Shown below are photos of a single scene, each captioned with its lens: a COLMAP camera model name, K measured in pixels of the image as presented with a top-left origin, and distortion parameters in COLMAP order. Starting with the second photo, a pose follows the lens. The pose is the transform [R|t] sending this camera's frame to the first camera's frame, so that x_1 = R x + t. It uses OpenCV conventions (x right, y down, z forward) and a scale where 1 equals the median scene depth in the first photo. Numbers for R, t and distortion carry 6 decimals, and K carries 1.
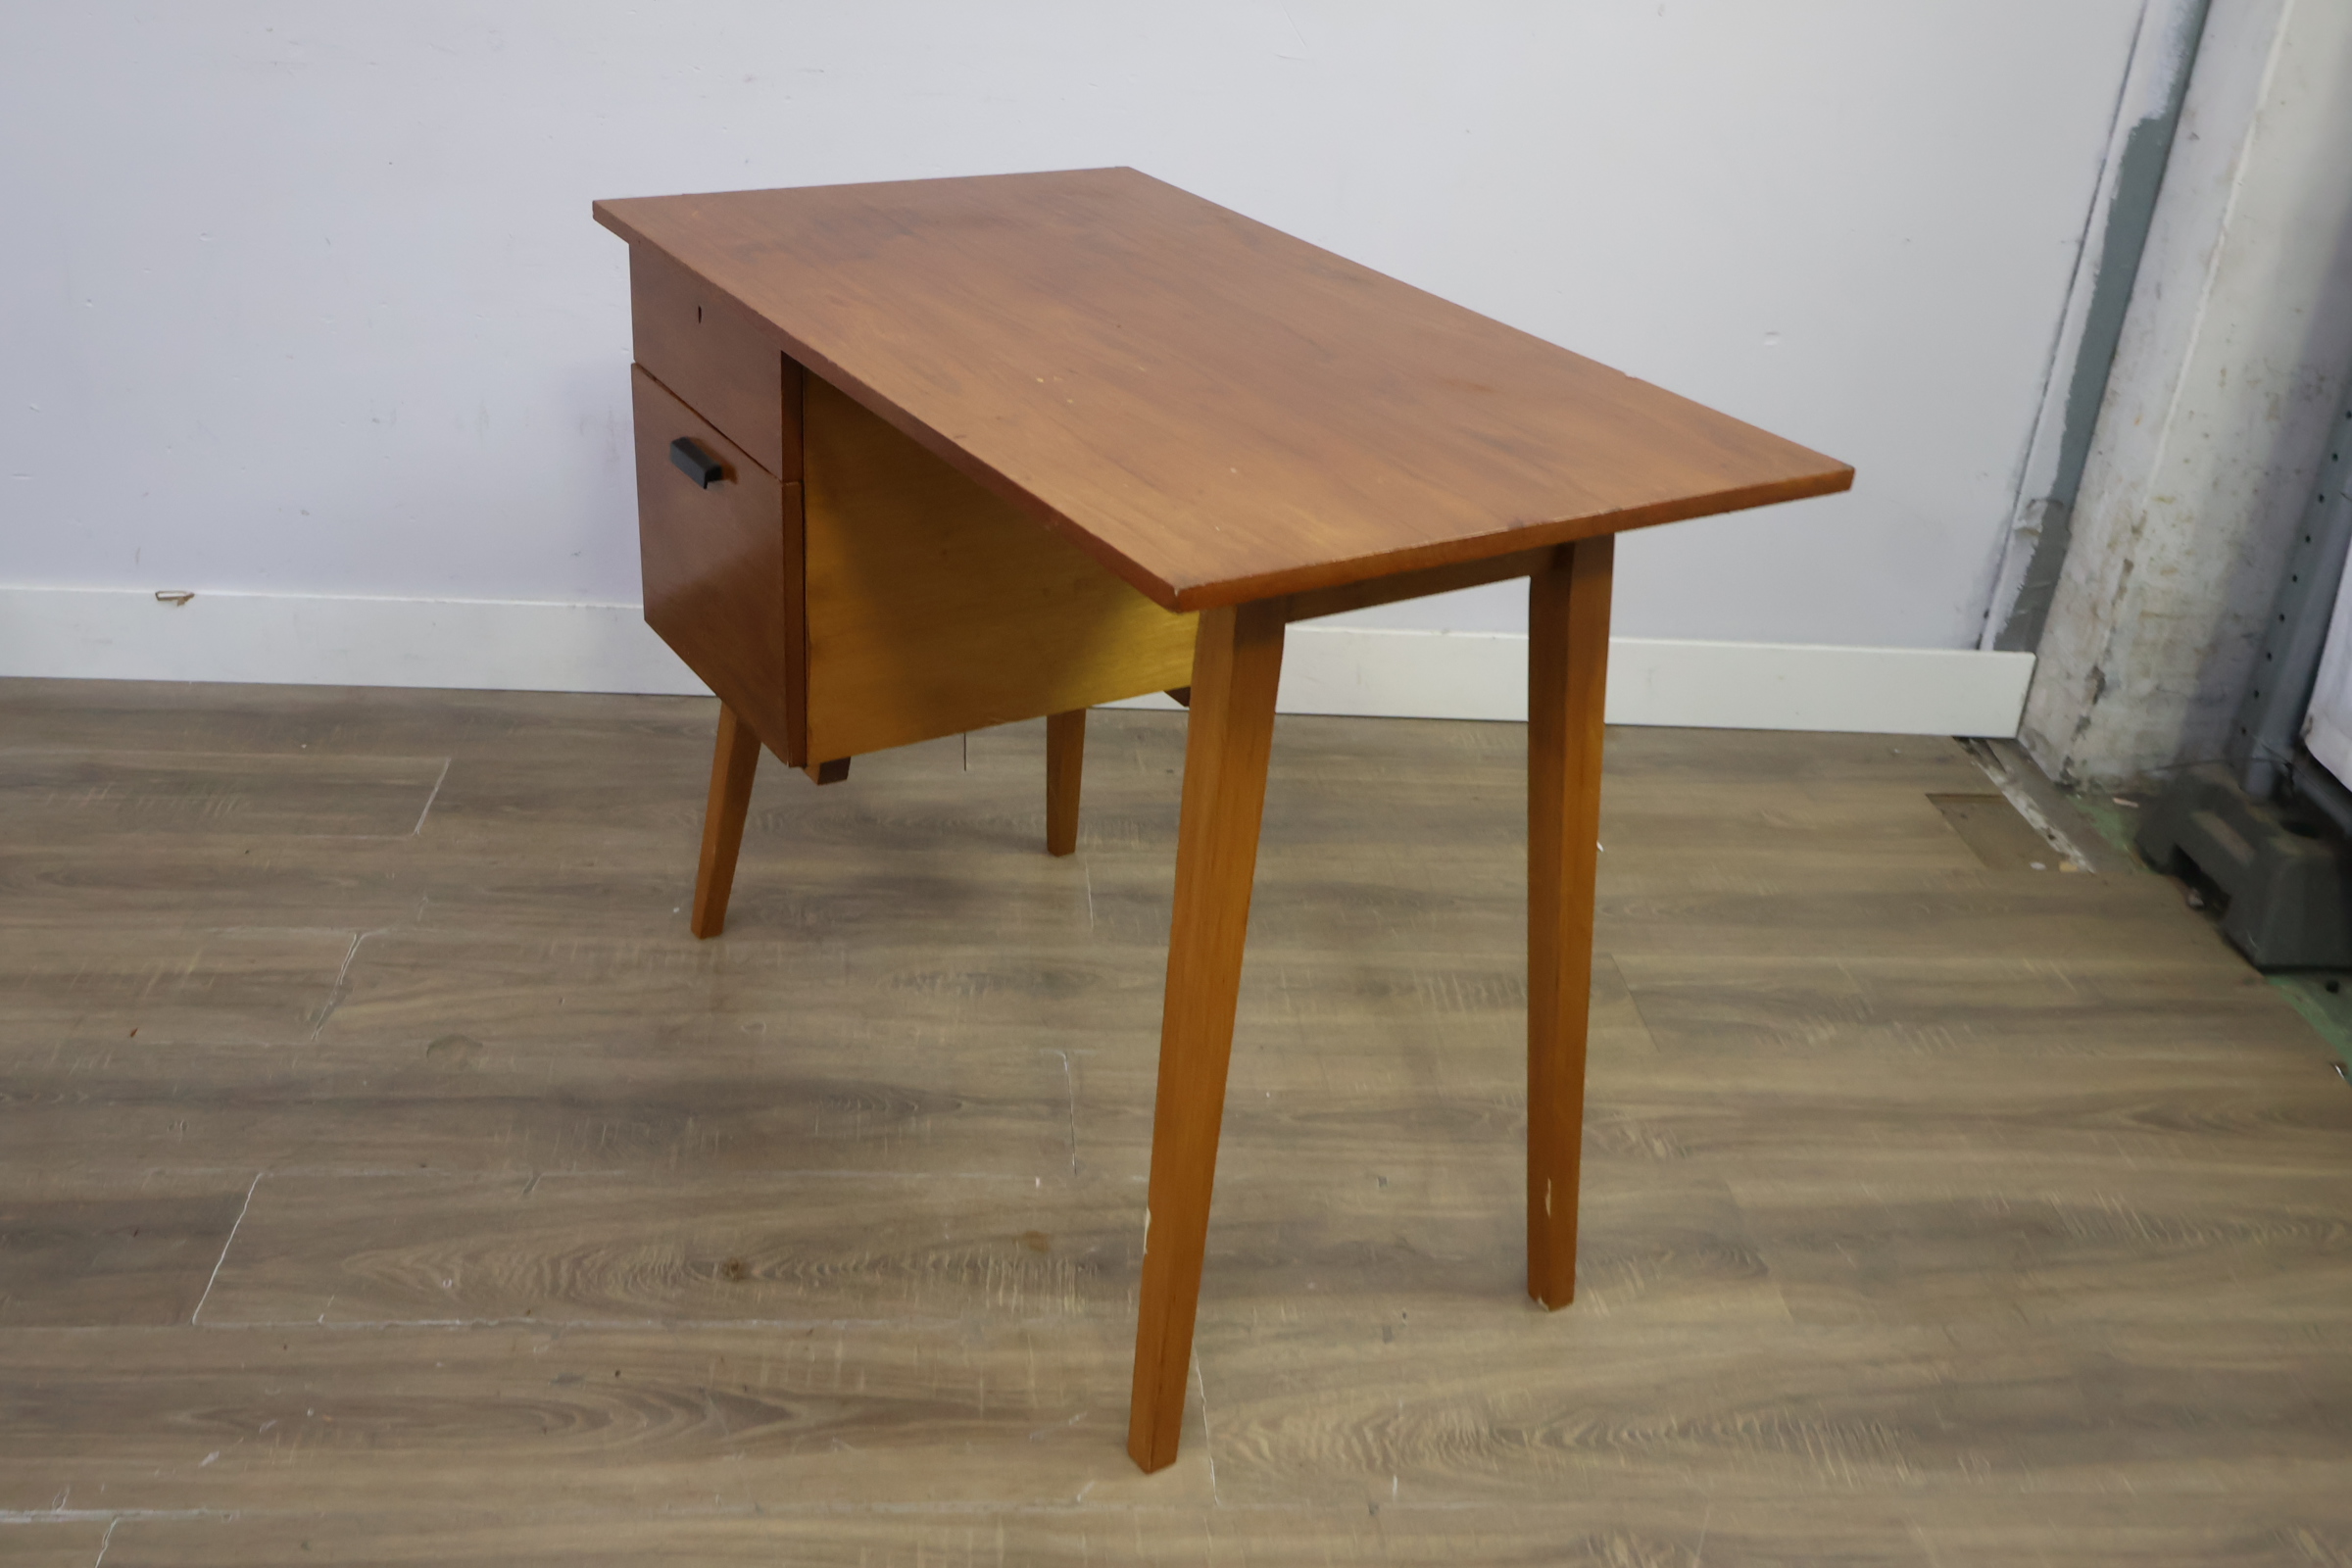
lens RADIAL K [[2260.8, 0, 1168.4], [0, 2260.8, 783.2], [0, 0, 1]] dist [-0.005270, 0.000000]
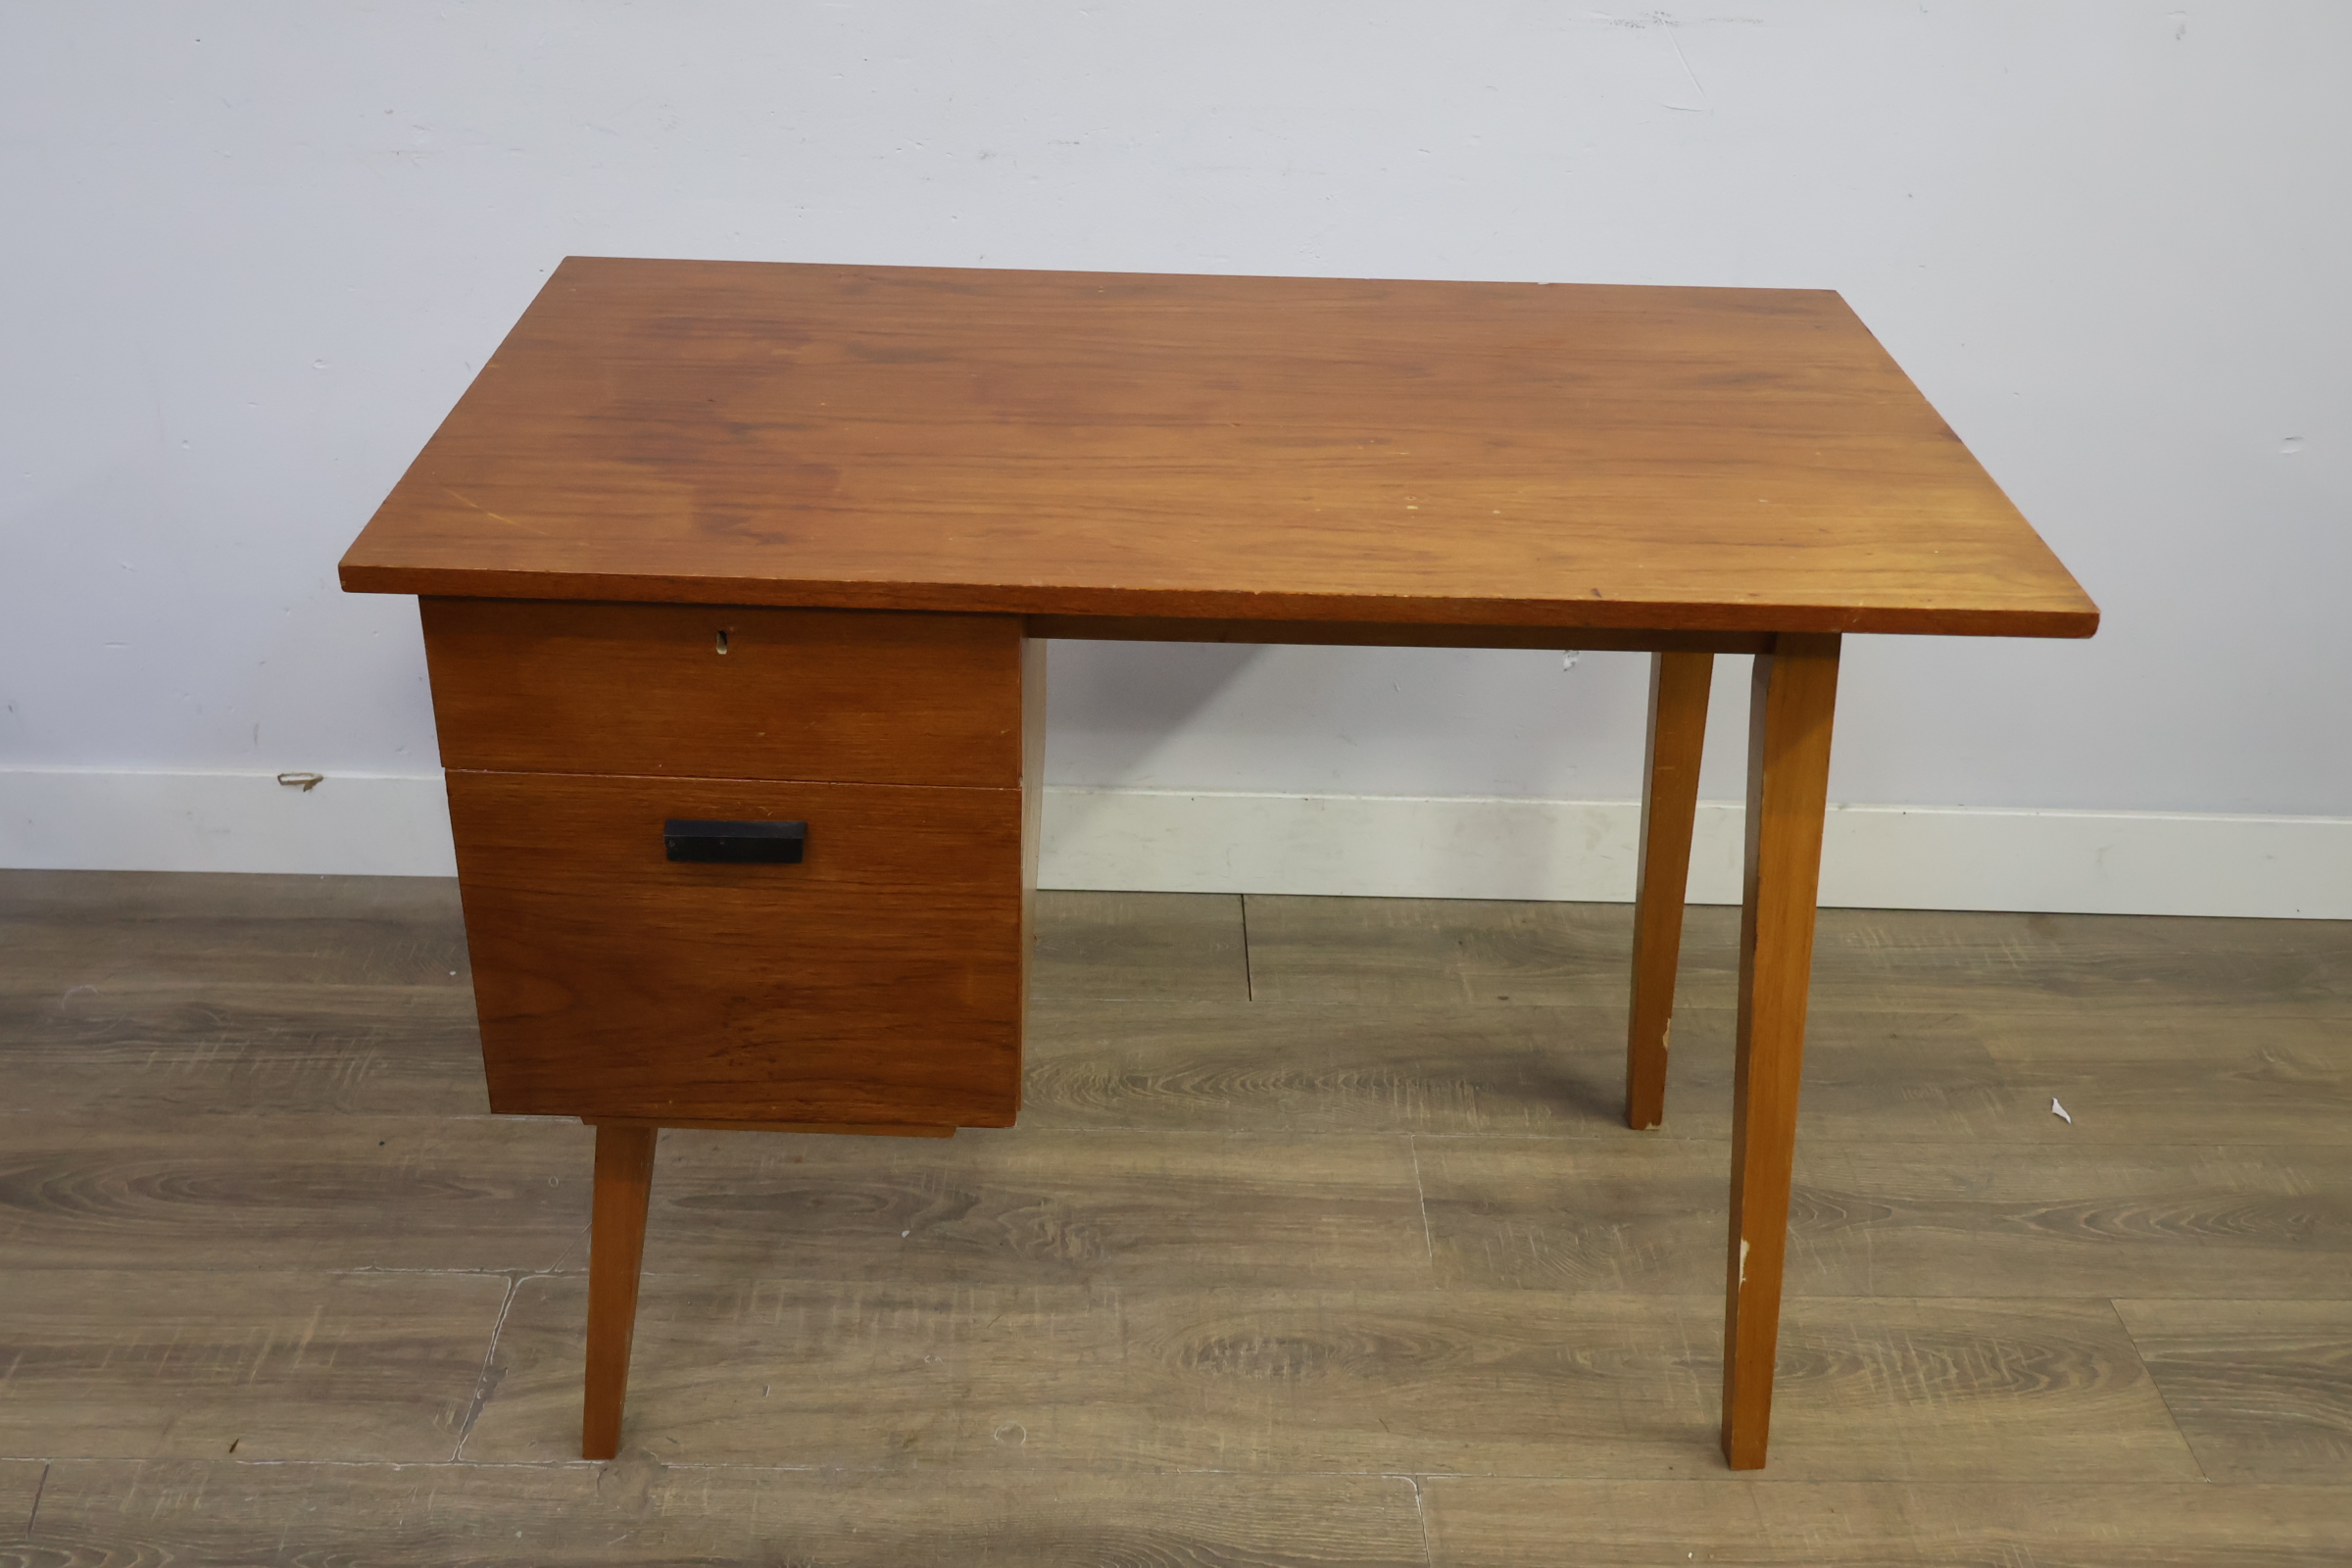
lens RADIAL K [[2260.8, 0, 1158.3], [0, 2260.8, 775.7], [0, 0, 1]] dist [-0.005270, 0.000000]
pose [[0.996565, 0.001661, -0.082796, -0.069371], [0.002503, 0.998738, 0.050159, -0.156379], [0.082775, -0.050194, 0.995303, 0.245536]]
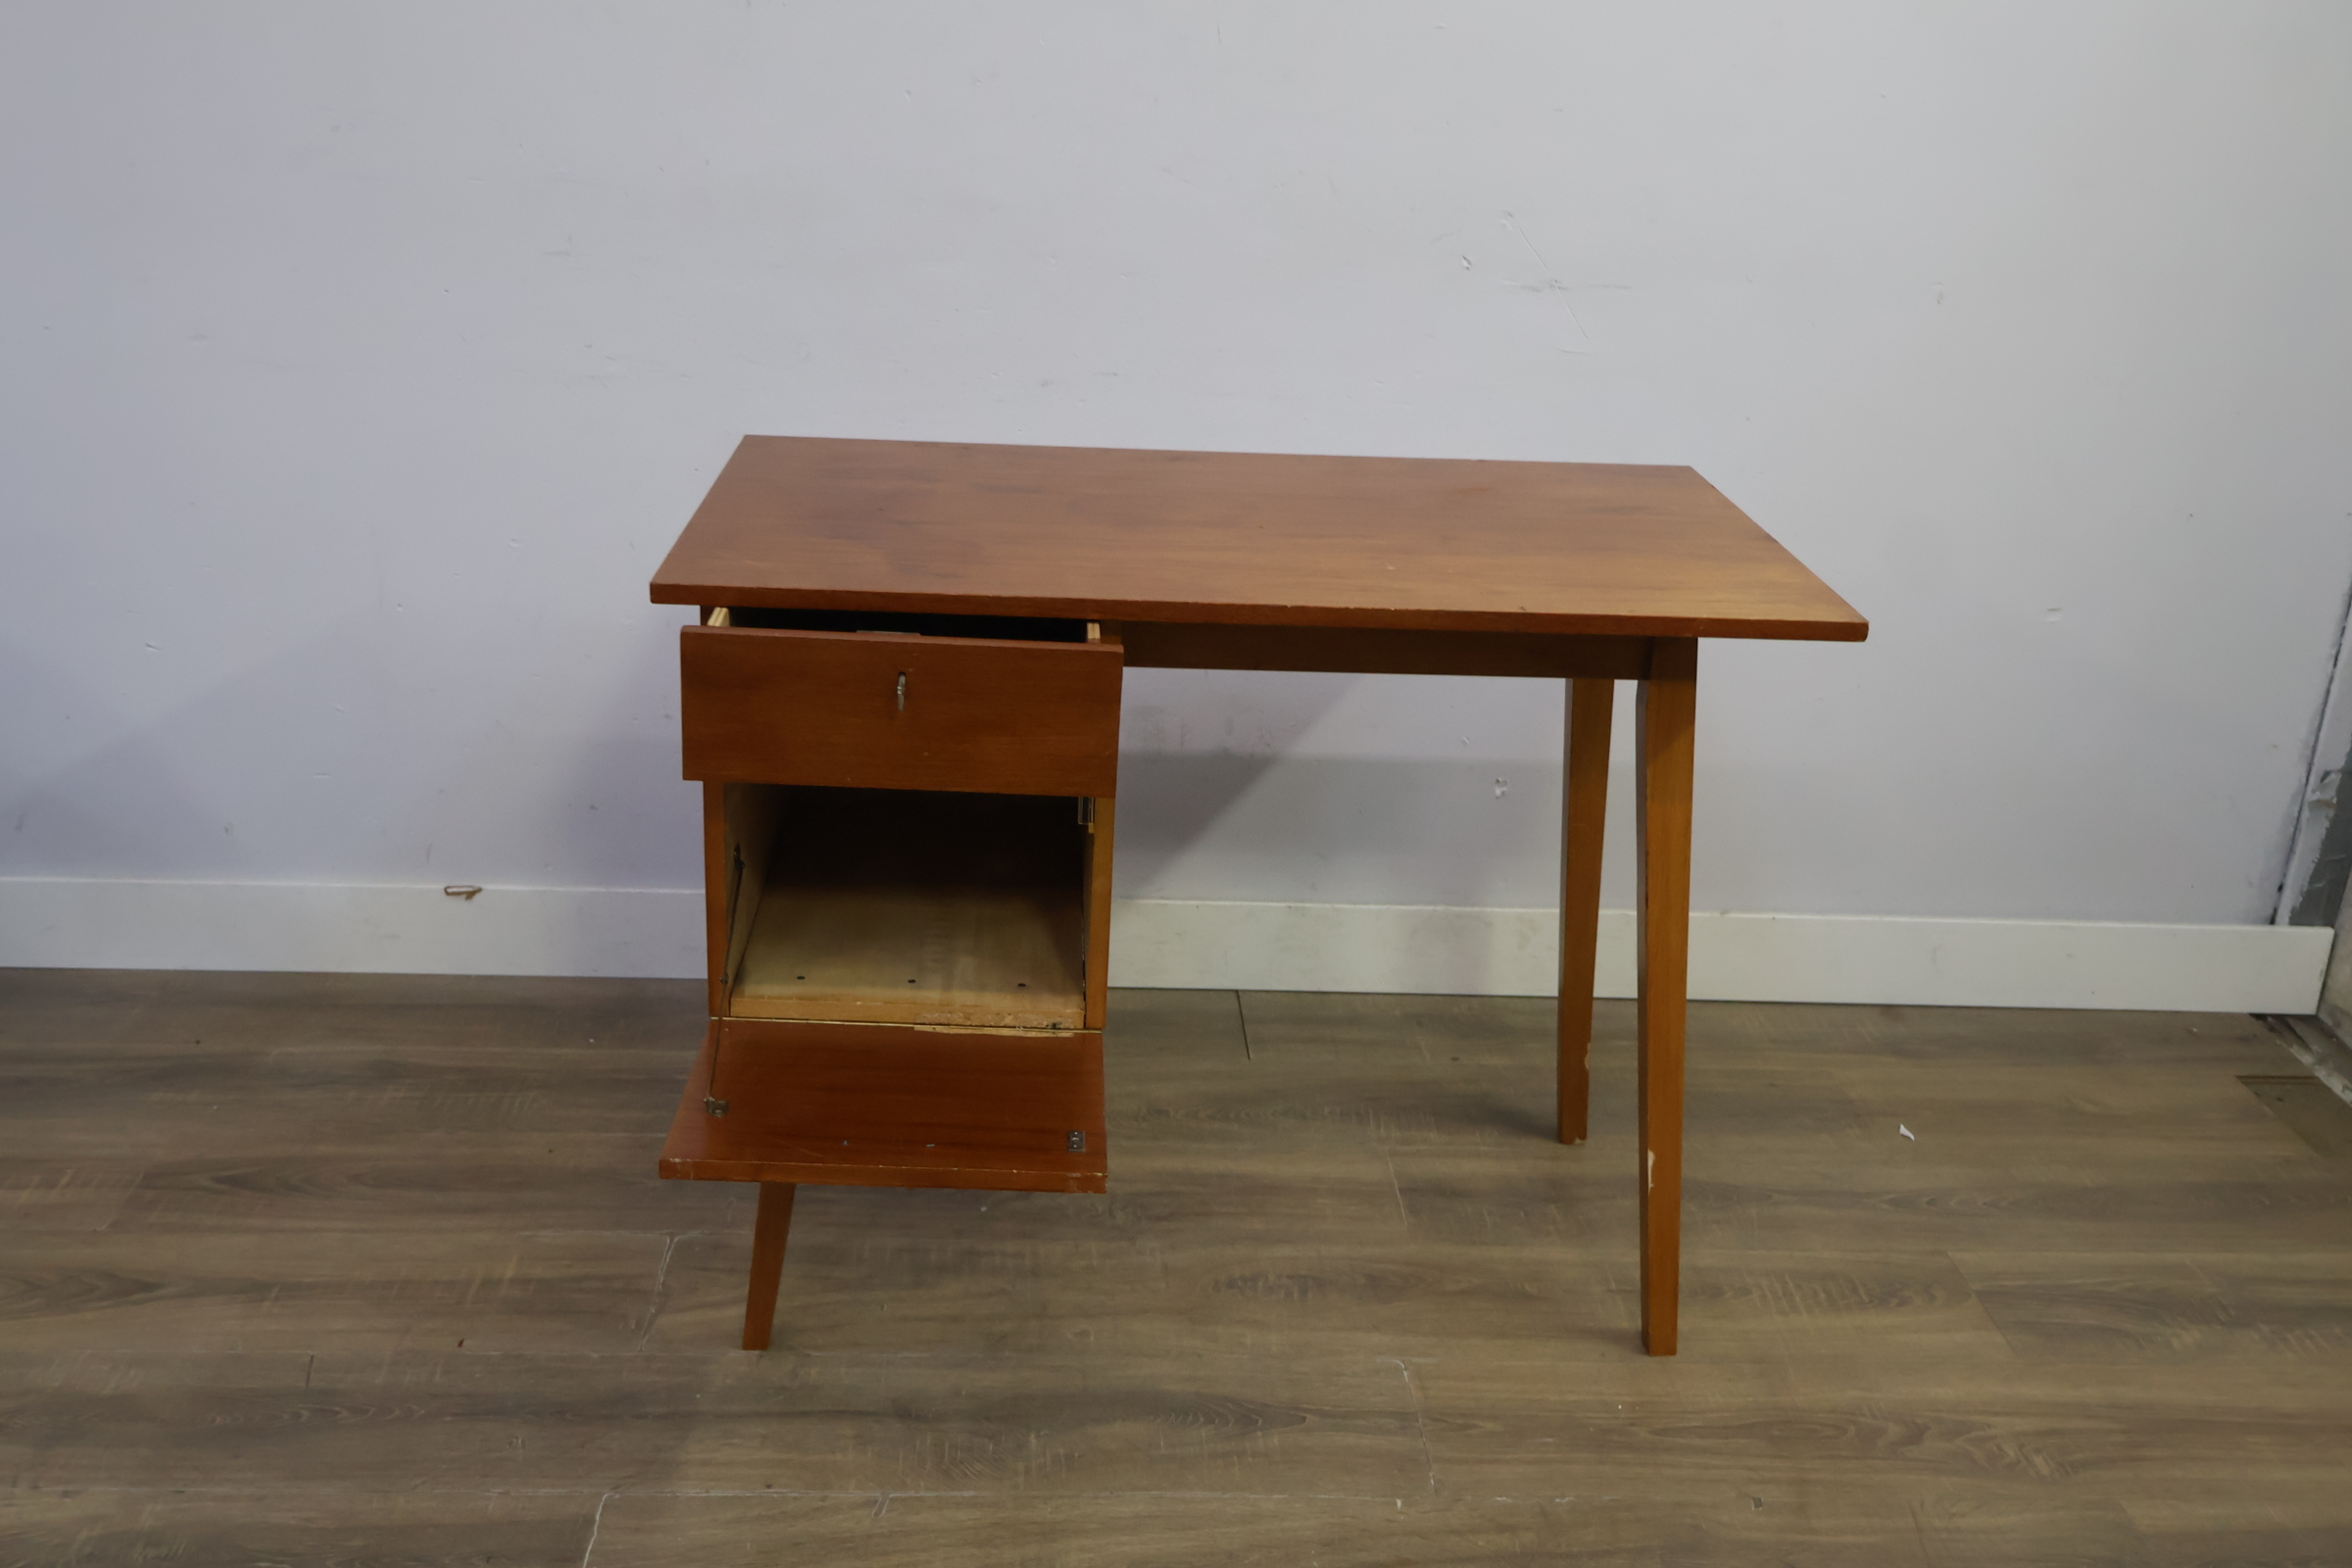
lens RADIAL K [[2260.8, 0, 1161.8], [0, 2260.8, 769.6], [0, 0, 1]] dist [-0.005270, 0.000000]
pose [[0.998911, -0.012646, -0.044915, -0.101922], [0.007204, 0.992830, -0.119315, -0.017291], [0.046102, 0.118861, 0.991840, 0.007396]]
